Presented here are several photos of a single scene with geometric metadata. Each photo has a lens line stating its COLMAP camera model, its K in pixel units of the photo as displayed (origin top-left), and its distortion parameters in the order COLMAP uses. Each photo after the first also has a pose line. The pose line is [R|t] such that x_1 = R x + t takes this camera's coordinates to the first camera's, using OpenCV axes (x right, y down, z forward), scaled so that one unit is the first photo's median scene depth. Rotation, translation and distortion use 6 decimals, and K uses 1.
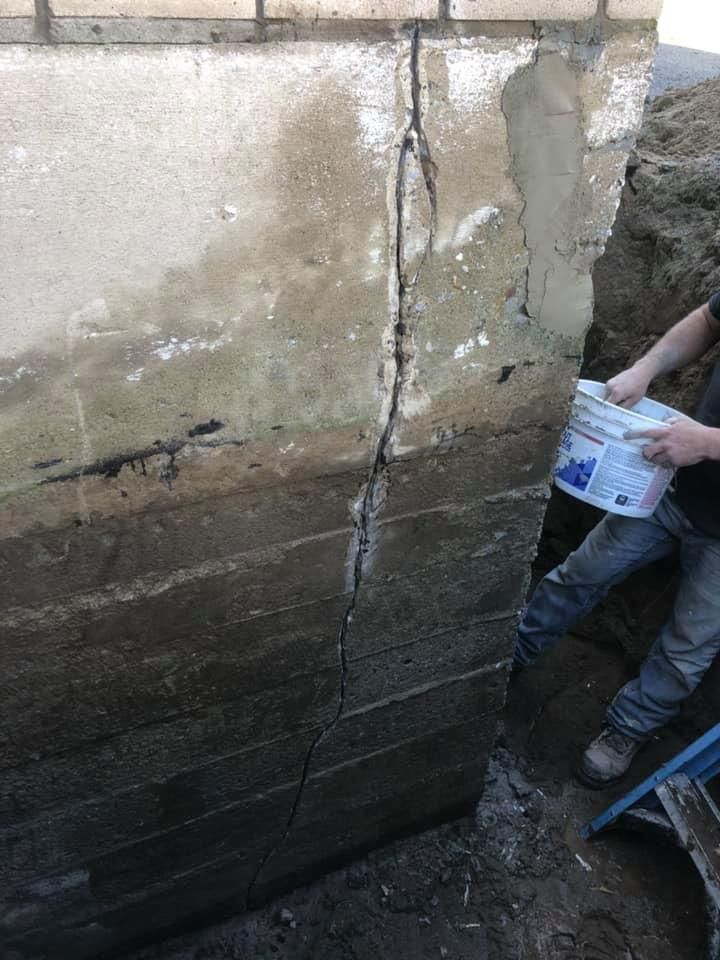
lens RADIAL K [[745.6, 0, 359.8], [0, 745.6, 477.3], [0, 0, 1]] dist [-0.004818, -0.005417]
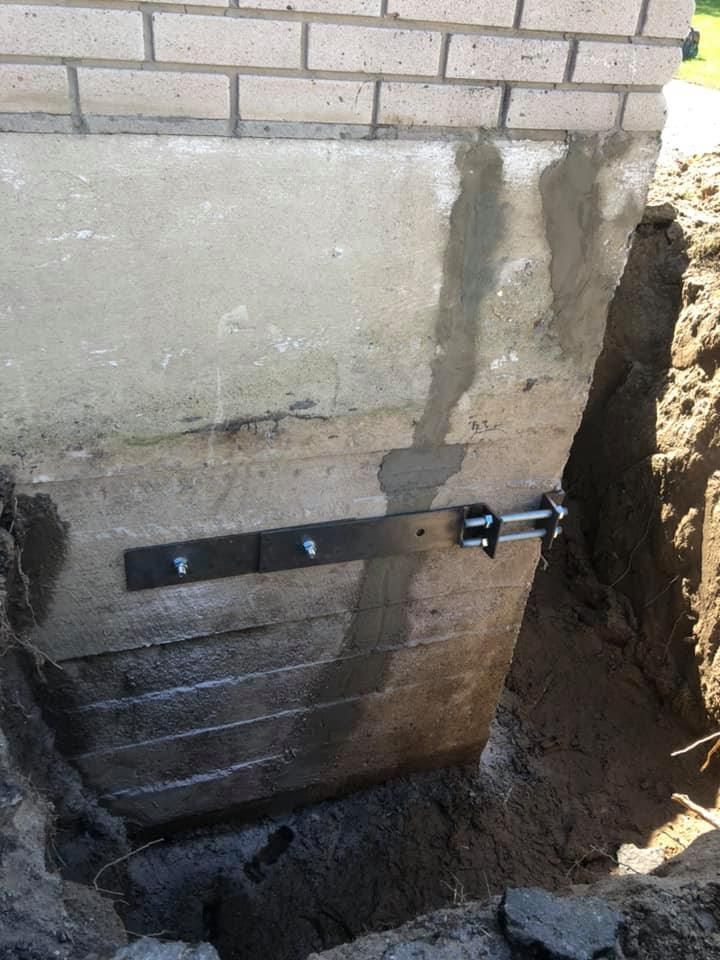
lens RADIAL K [[745.6, 0, 360.7], [0, 745.6, 482.8], [0, 0, 1]] dist [-0.004818, -0.005417]
pose [[0.995023, 0.086629, -0.049238, -0.021932], [-0.087231, 0.996136, -0.010211, 0.084867], [0.048163, 0.014455, 0.998735, -0.372488]]
